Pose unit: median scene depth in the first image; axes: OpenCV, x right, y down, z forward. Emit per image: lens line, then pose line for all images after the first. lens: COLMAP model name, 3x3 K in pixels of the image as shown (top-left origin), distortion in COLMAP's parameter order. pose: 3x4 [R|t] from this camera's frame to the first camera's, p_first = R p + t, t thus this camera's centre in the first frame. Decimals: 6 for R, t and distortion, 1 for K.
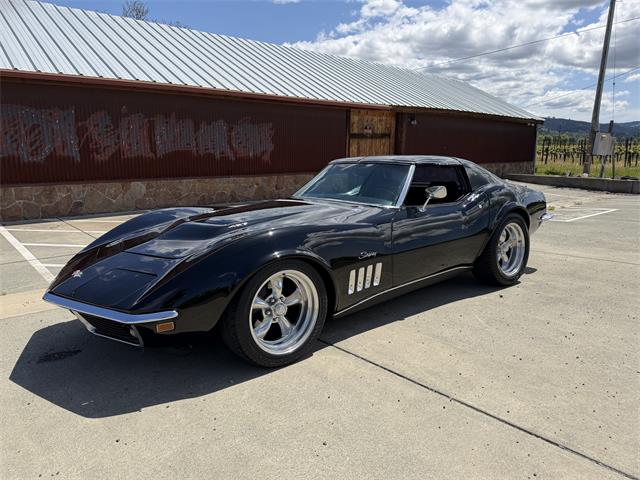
lens RADIAL K [[457.0, 0, 329.3], [0, 457.0, 222.6], [0, 0, 1]] dist [0.037081, -0.044548]
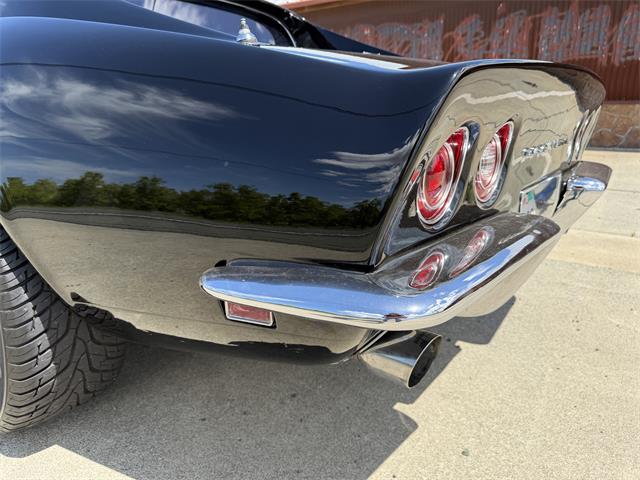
lens RADIAL K [[457.0, 0, 319.5], [0, 457.0, 239.0], [0, 0, 1]] dist [0.037081, -0.044548]
pose [[0.207680, 0.276959, -0.938170, 0.358415], [-0.133394, 0.958140, 0.253326, -0.032555], [0.969059, 0.072536, 0.235931, 0.608985]]
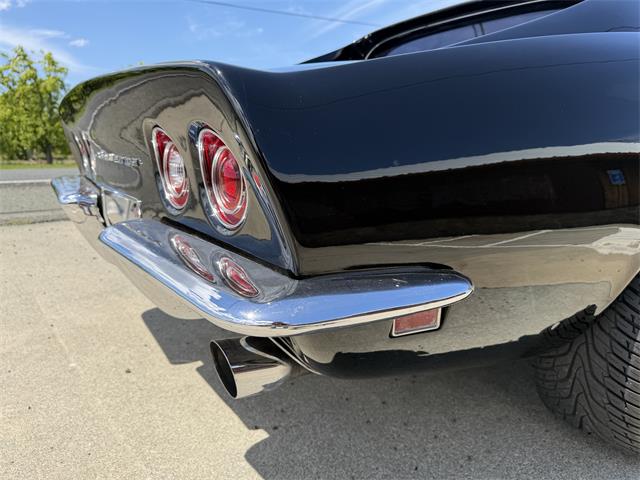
lens RADIAL K [[457.0, 0, 320.5], [0, 457.0, 238.9], [0, 0, 1]] dist [0.037081, -0.044548]
pose [[-0.995528, -0.032264, 0.088788, 0.168285], [0.000421, 0.938346, 0.345699, -0.058156], [-0.094467, 0.344190, -0.934136, 0.832565]]
